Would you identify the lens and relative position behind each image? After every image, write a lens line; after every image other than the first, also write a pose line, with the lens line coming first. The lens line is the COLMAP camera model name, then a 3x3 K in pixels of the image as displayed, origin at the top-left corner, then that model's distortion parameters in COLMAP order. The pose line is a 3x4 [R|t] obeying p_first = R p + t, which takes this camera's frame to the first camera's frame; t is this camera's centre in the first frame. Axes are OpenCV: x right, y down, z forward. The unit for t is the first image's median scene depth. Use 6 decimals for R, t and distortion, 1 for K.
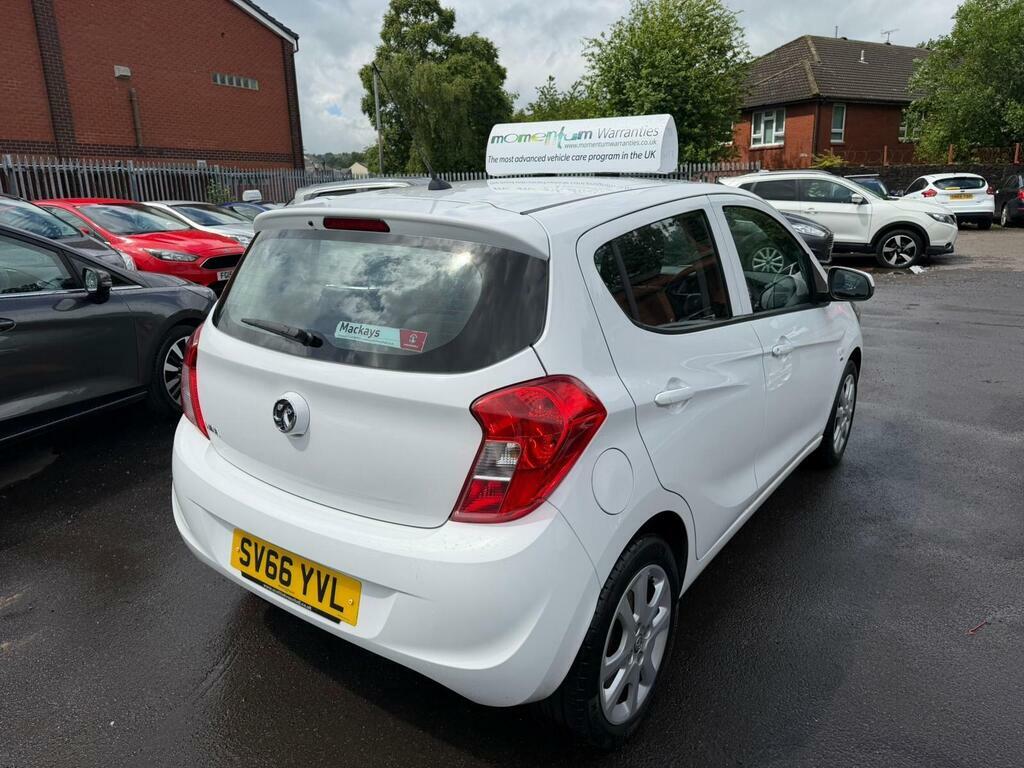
lens RADIAL K [[733.5, 0, 512.0], [0, 733.5, 384.0], [0, 0, 1]] dist [-0.003028, -0.008445]
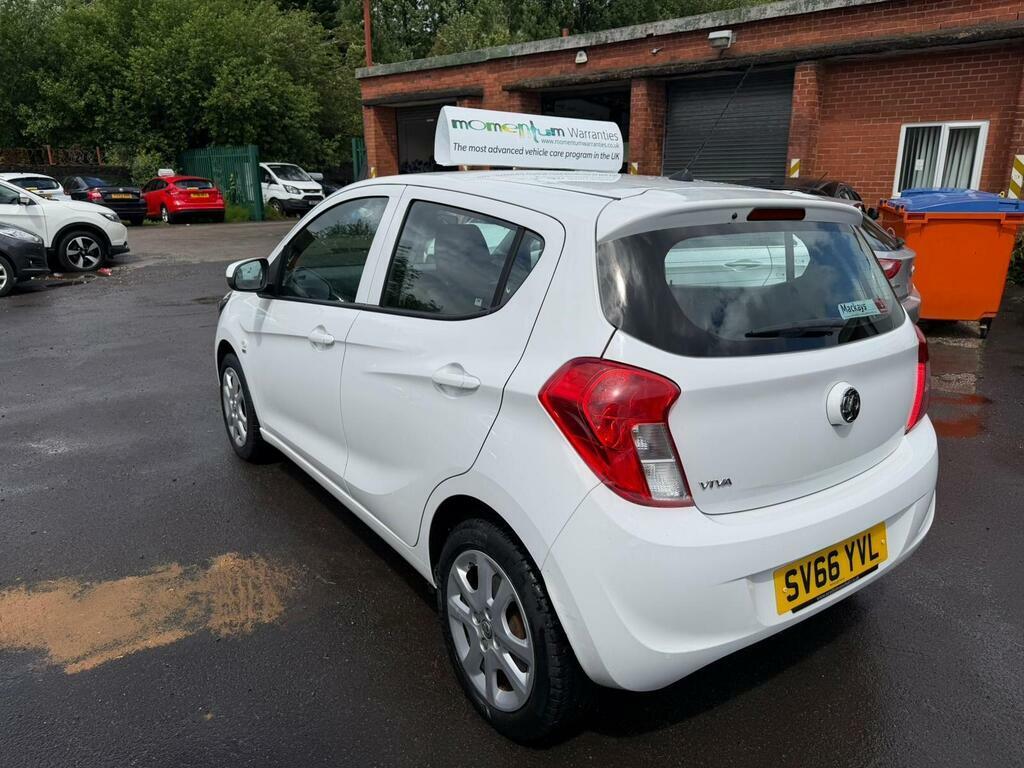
lens RADIAL K [[733.5, 0, 512.0], [0, 733.5, 384.0], [0, 0, 1]] dist [-0.003028, -0.008445]
pose [[0.317815, -0.226087, 0.920803, -0.677708], [0.228682, 0.960763, 0.156969, -0.122323], [-0.920162, 0.160684, 0.357047, 0.523853]]
